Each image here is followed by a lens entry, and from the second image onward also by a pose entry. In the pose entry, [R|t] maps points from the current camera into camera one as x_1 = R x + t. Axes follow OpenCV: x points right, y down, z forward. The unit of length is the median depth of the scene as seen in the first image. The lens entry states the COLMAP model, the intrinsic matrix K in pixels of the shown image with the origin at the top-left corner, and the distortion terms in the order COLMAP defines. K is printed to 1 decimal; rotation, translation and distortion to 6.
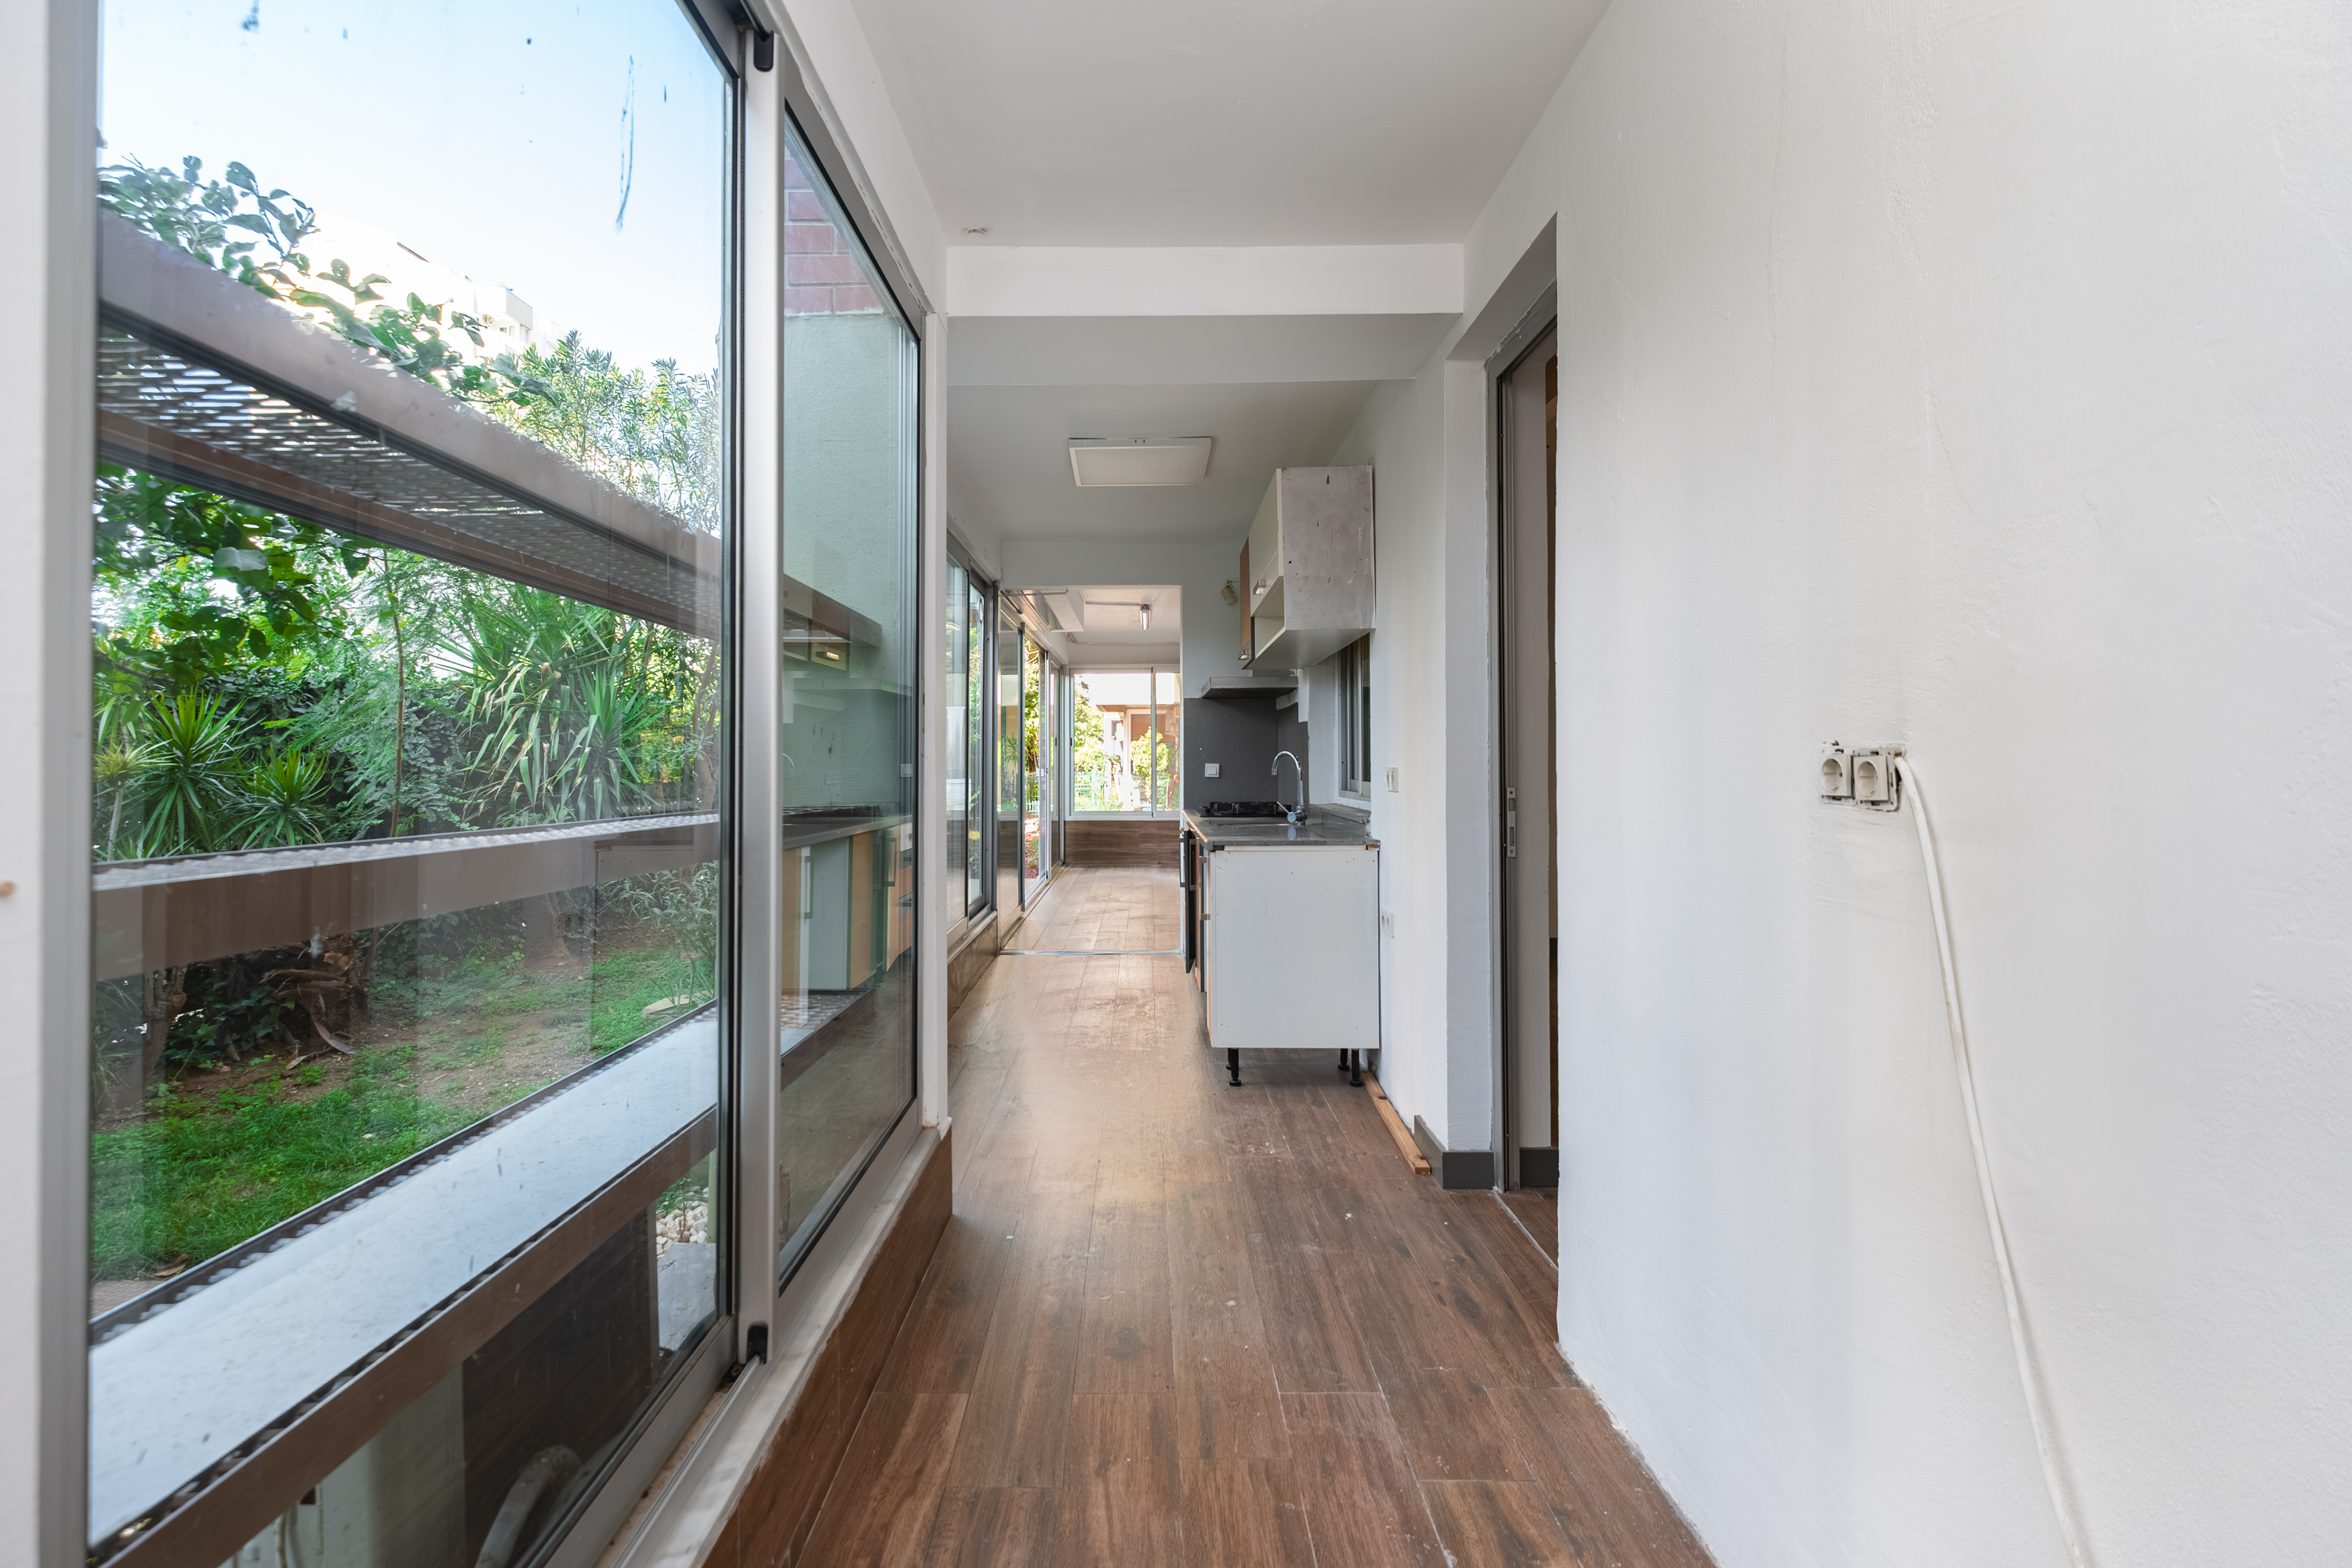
lens RADIAL K [[1064.2, 0, 1172.6], [0, 1064.2, 789.2], [0, 0, 1]] dist [0.013841, -0.008523]
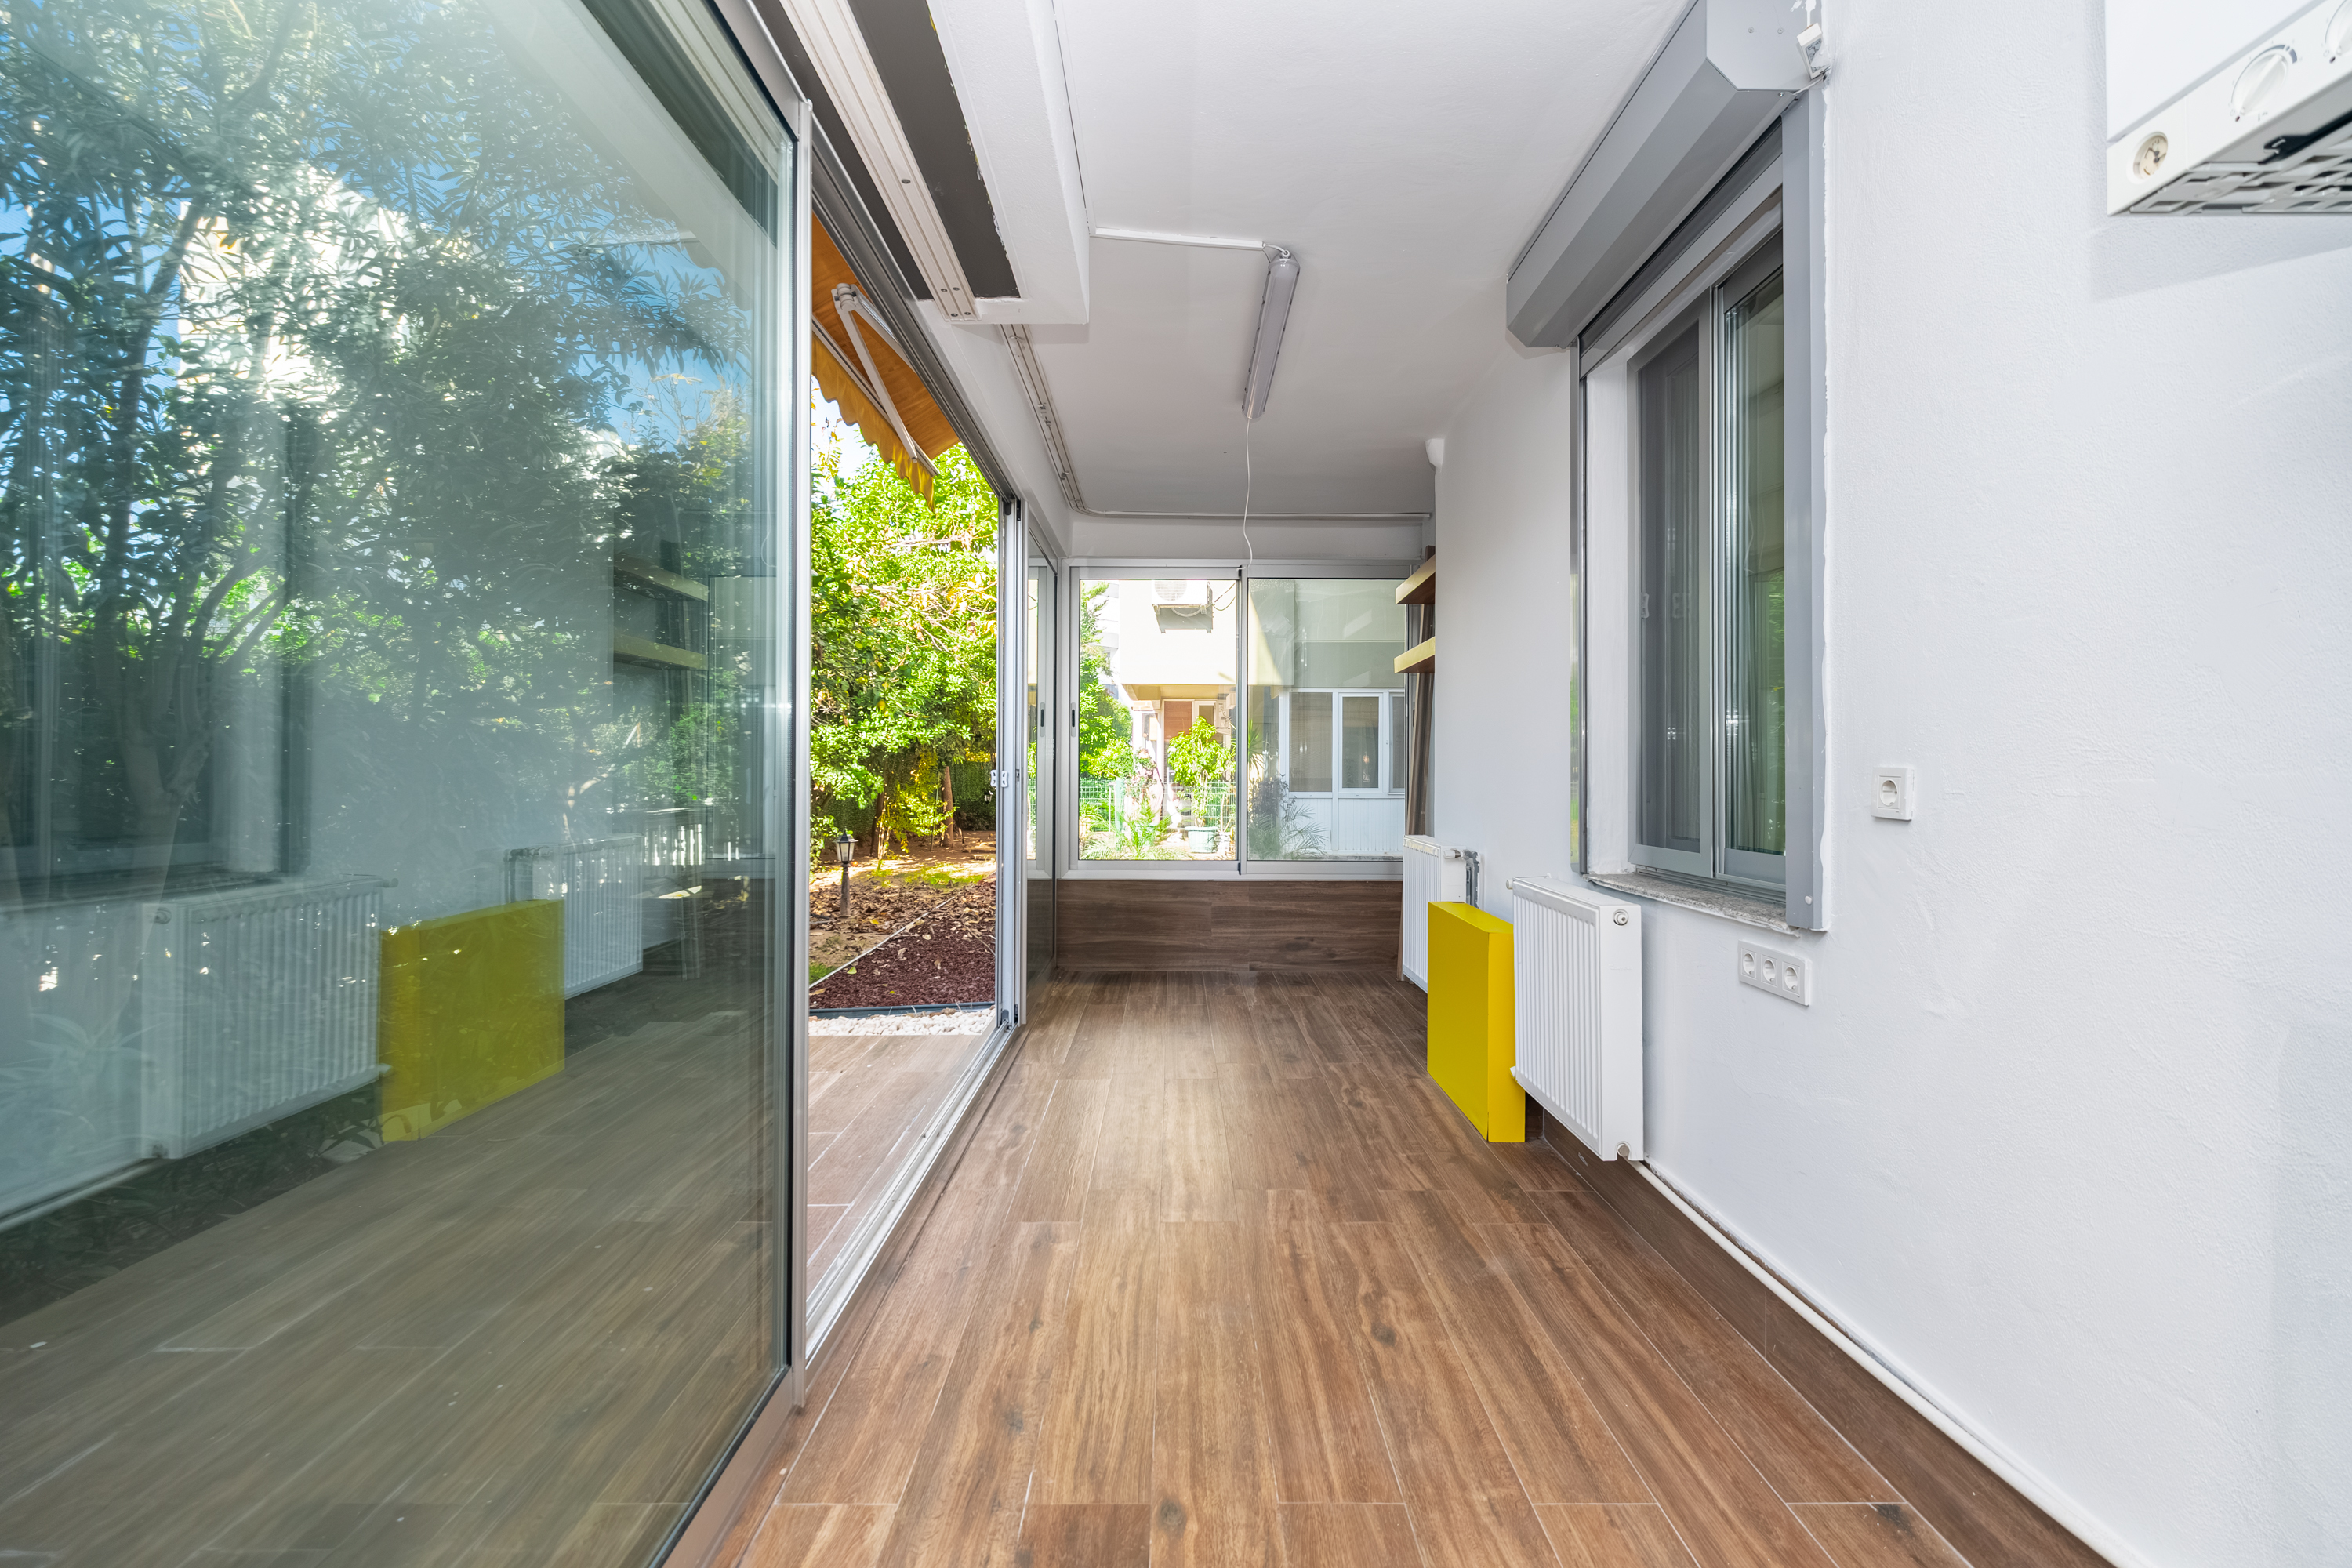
lens RADIAL K [[1064.2, 0, 1172.6], [0, 1064.2, 789.2], [0, 0, 1]] dist [0.013841, -0.008523]
pose [[0.999662, 0.007271, -0.024980, -0.064821], [-0.007469, 0.999941, -0.007850, -0.014541], [0.024922, 0.008034, 0.999657, 0.903591]]
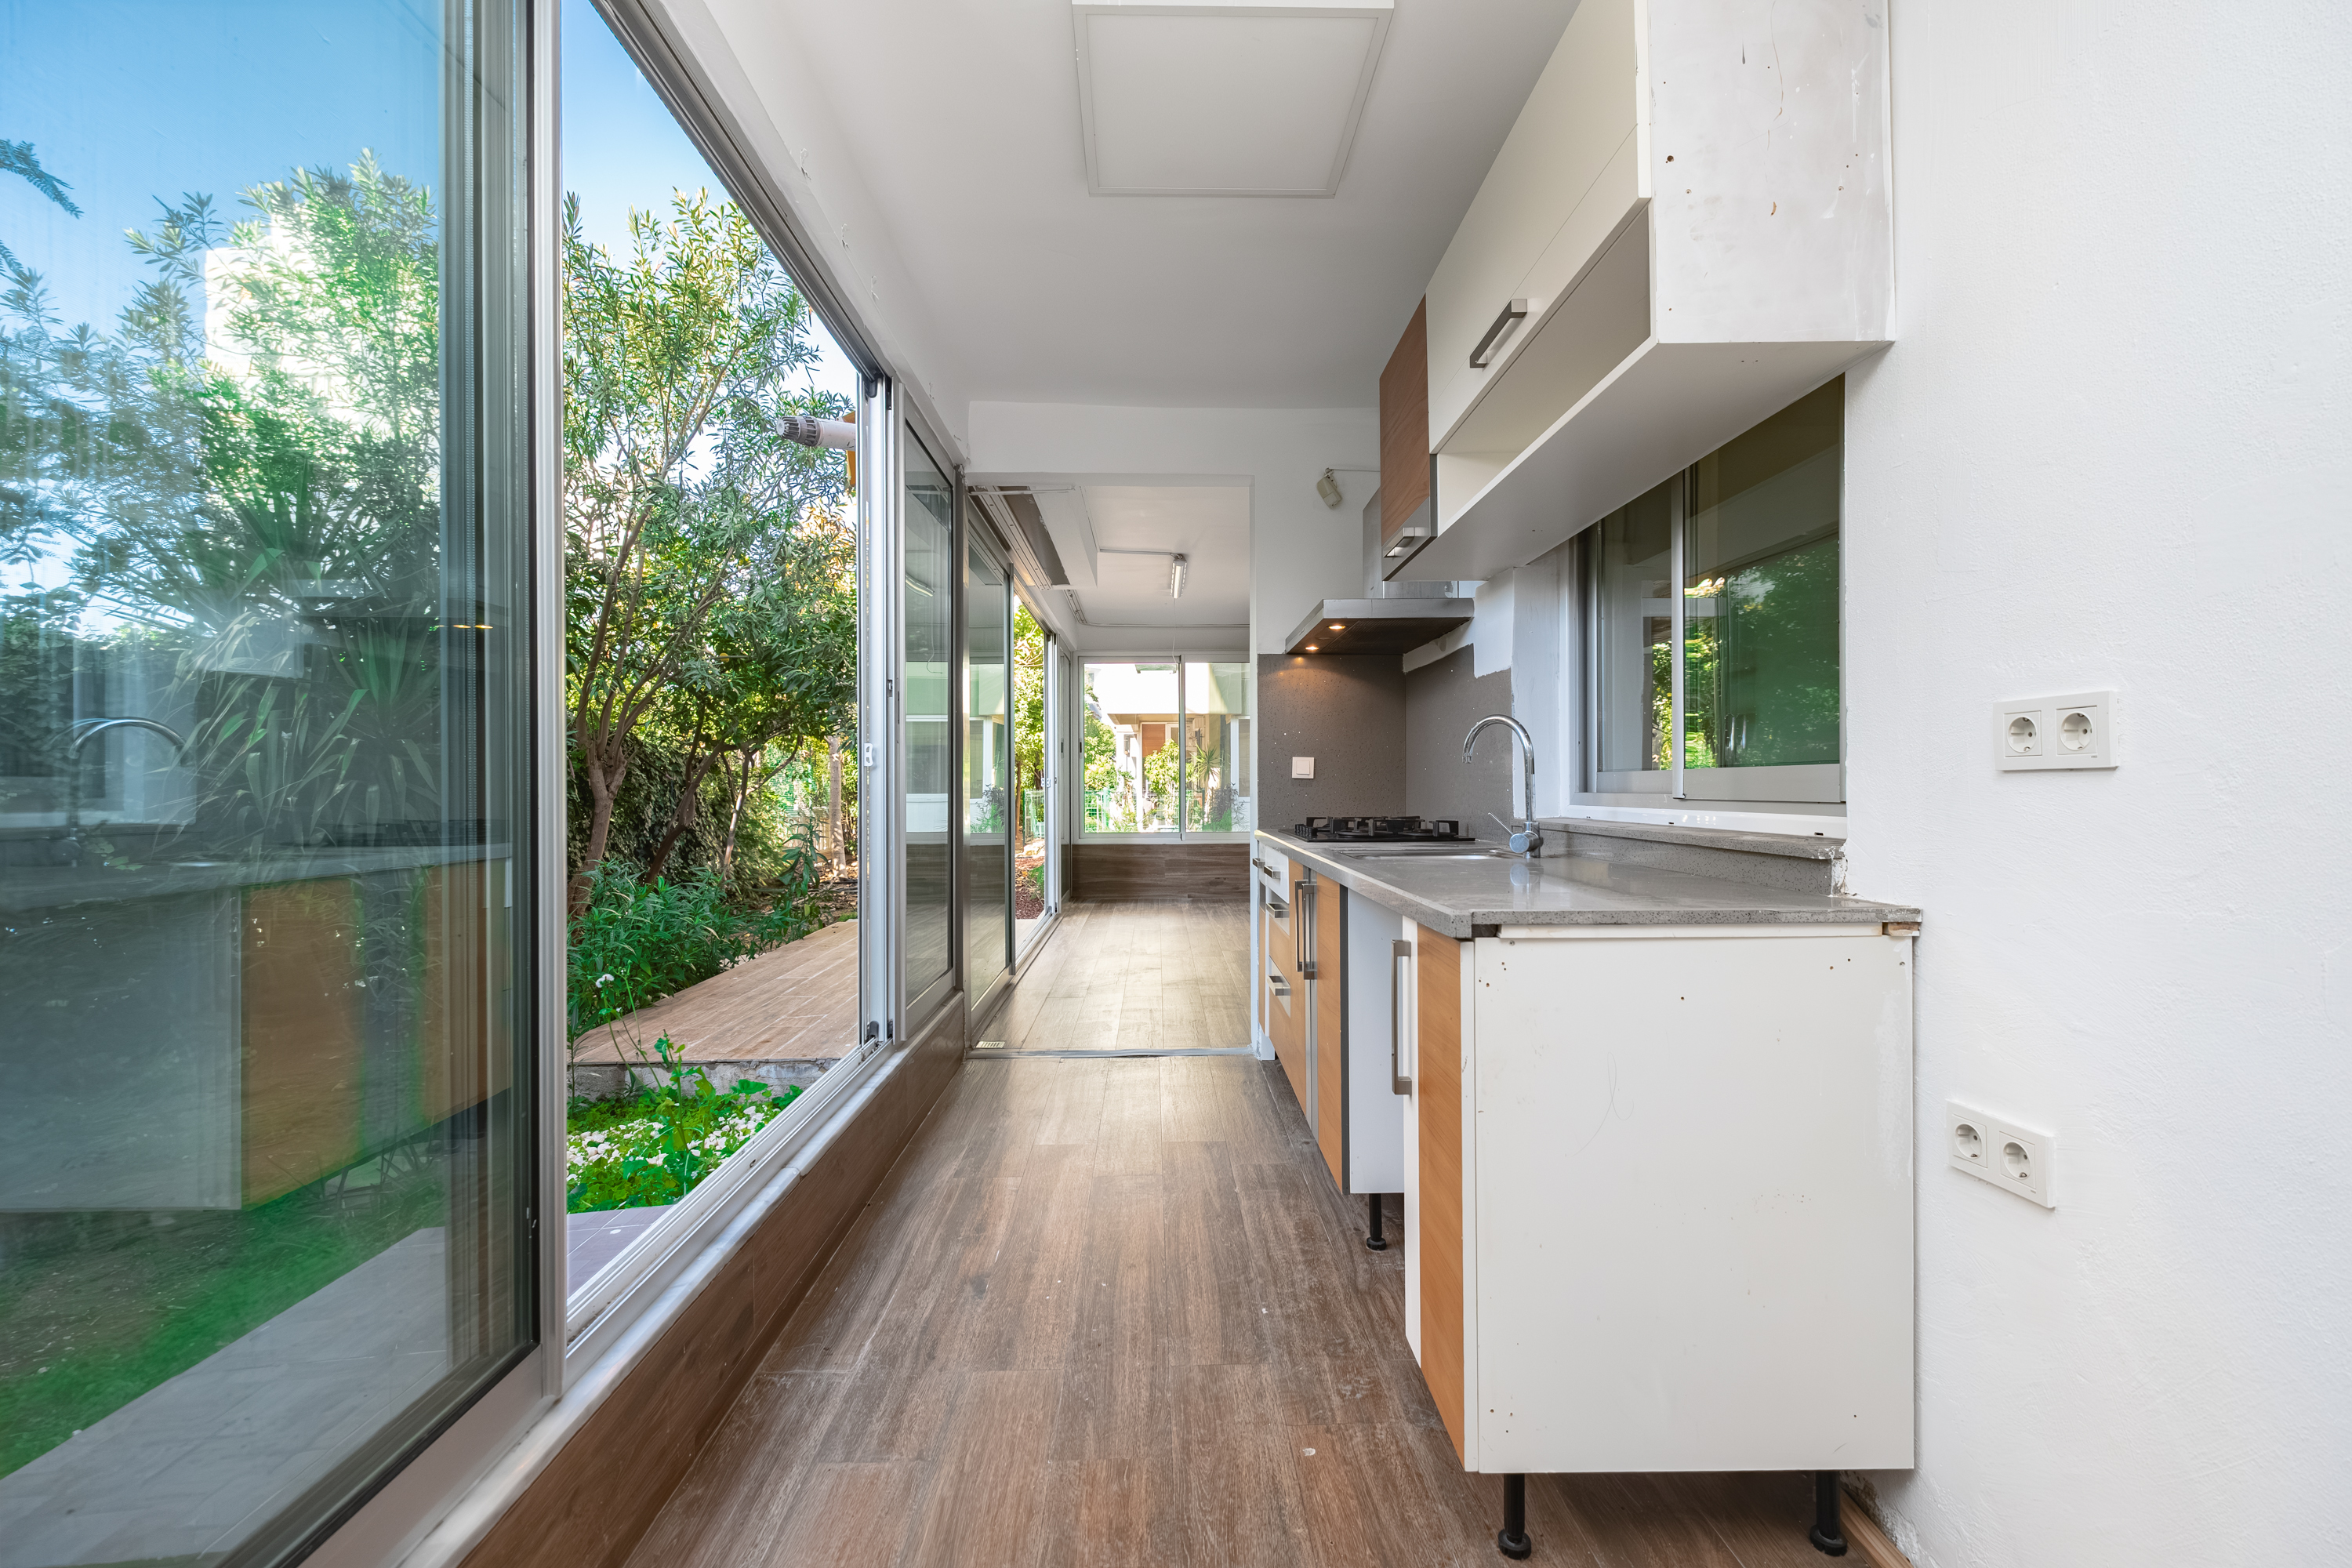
lens RADIAL K [[1064.2, 0, 1172.6], [0, 1064.2, 789.2], [0, 0, 1]] dist [0.013841, -0.008523]
pose [[0.999957, -0.002474, -0.008984, -0.030679], [0.002290, 0.999789, -0.020431, 0.006774], [0.009033, 0.020410, 0.999751, 0.324449]]
